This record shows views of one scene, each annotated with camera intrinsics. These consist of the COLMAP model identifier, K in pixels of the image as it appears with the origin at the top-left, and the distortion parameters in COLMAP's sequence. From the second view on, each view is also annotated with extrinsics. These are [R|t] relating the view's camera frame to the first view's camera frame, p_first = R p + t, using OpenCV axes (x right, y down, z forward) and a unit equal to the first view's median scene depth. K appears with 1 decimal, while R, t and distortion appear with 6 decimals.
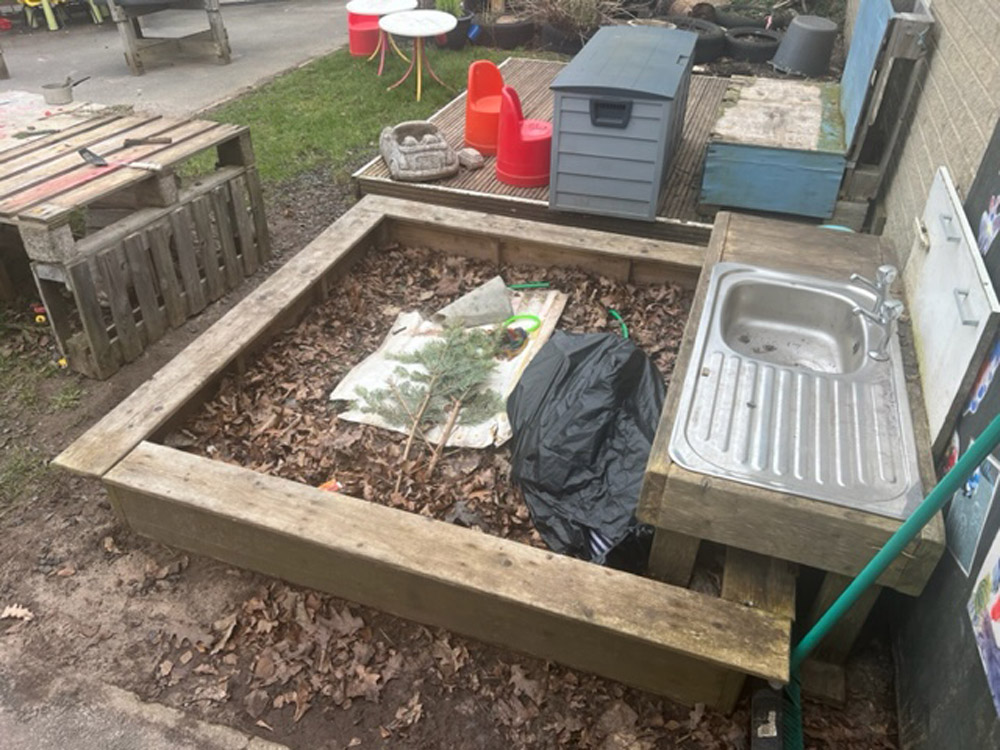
lens RADIAL K [[748.7, 0, 494.7], [0, 748.7, 368.7], [0, 0, 1]] dist [0.055351, -0.070430]
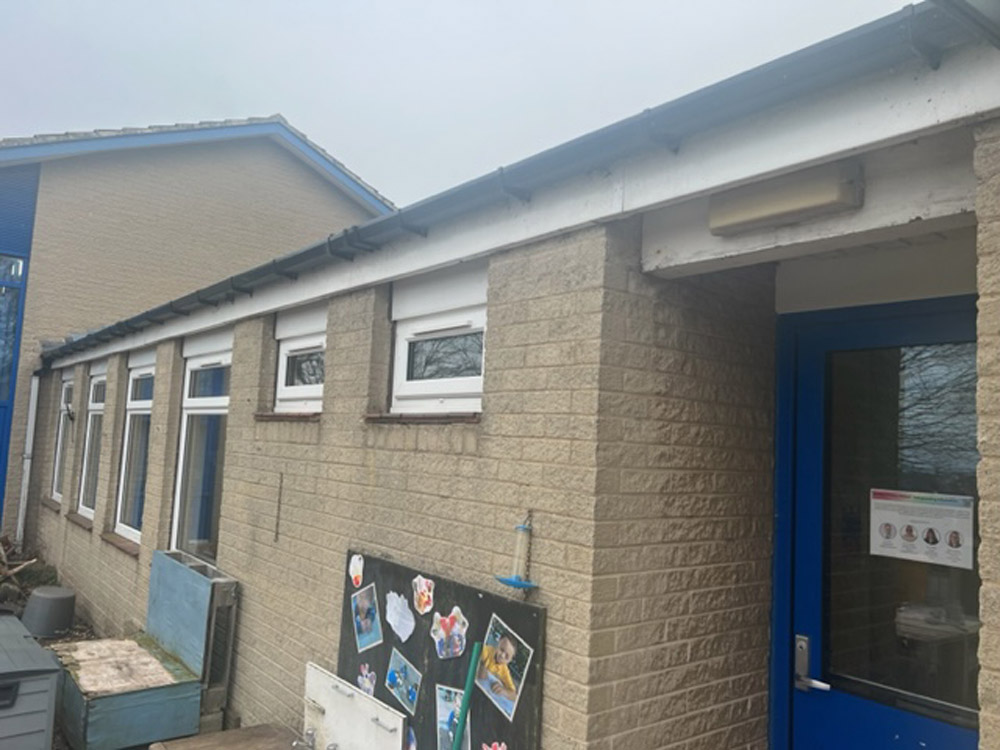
lens RADIAL K [[746.4, 0, 495.2], [0, 746.4, 376.0], [0, 0, 1]] dist [0.050490, -0.059912]
pose [[0.522704, 0.095687, 0.847127, -0.433319], [0.459378, 0.805464, -0.374432, 0.022368], [-0.718159, 0.584869, 0.377063, -0.187108]]
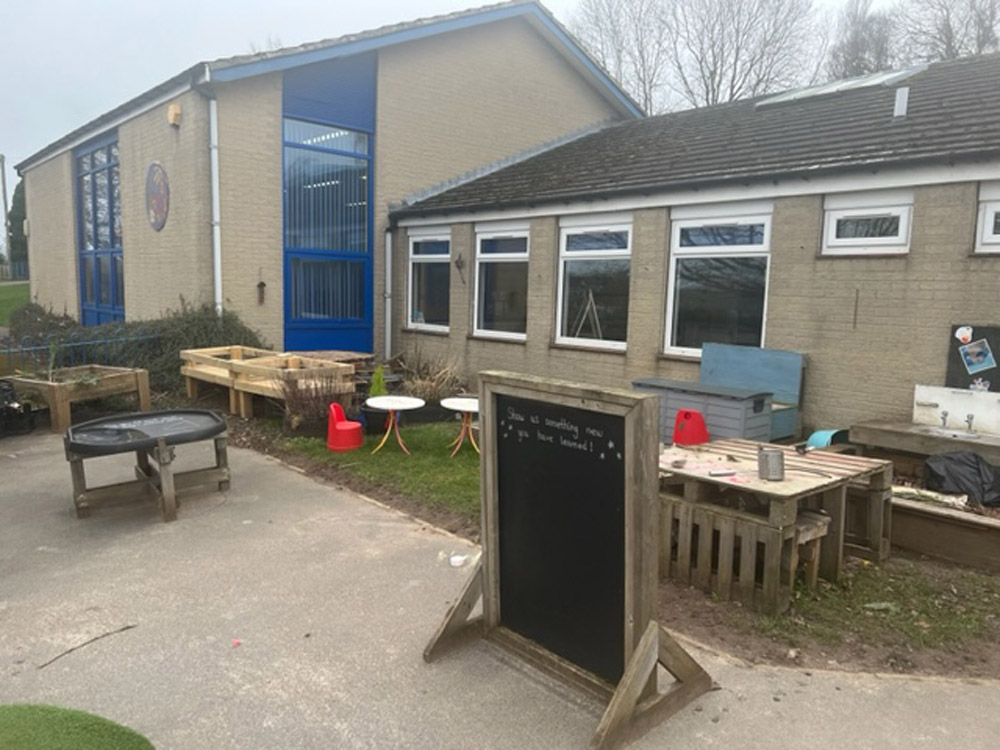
lens RADIAL K [[743.2, 0, 498.4], [0, 743.2, 382.1], [0, 0, 1]] dist [0.058281, -0.067126]
pose [[0.483956, -0.099240, 0.869447, -2.005670], [0.488866, 0.854716, -0.174556, -0.388143], [-0.725807, 0.509521, 0.462160, 0.539238]]
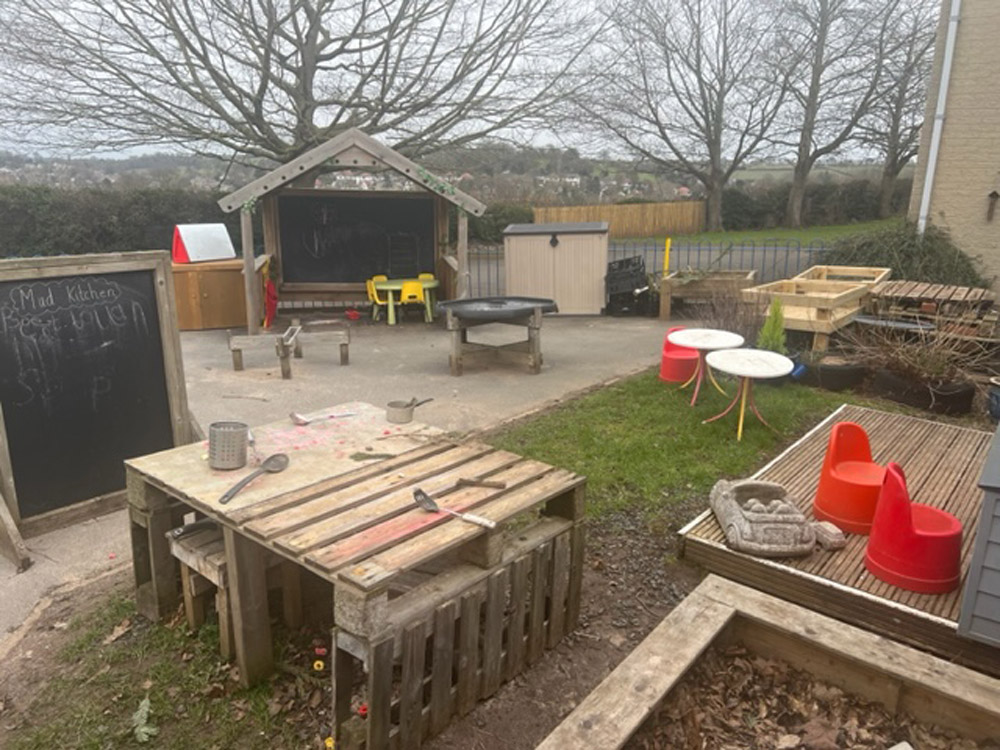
lens RADIAL K [[744.8, 0, 502.5], [0, 744.8, 370.9], [0, 0, 1]] dist [0.062173, -0.081981]
pose [[0.943374, 0.105442, -0.314526, -0.157599], [-0.211558, 0.921536, -0.325599, -0.130613], [0.255515, 0.373702, 0.891661, 0.153470]]
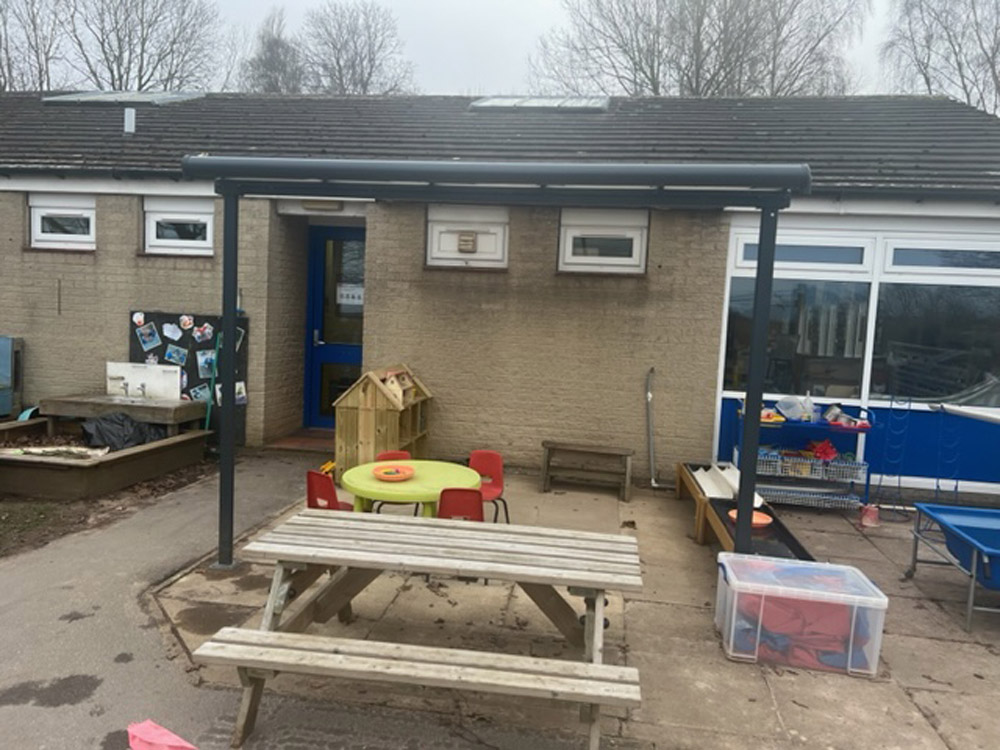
lens RADIAL K [[747.4, 0, 508.9], [0, 747.4, 365.8], [0, 0, 1]] dist [0.055203, -0.070305]
pose [[-0.193513, -0.087102, 0.977224, -2.302426], [0.531575, 0.827870, 0.179054, 0.092706], [-0.824610, 0.554117, -0.113903, -0.135970]]
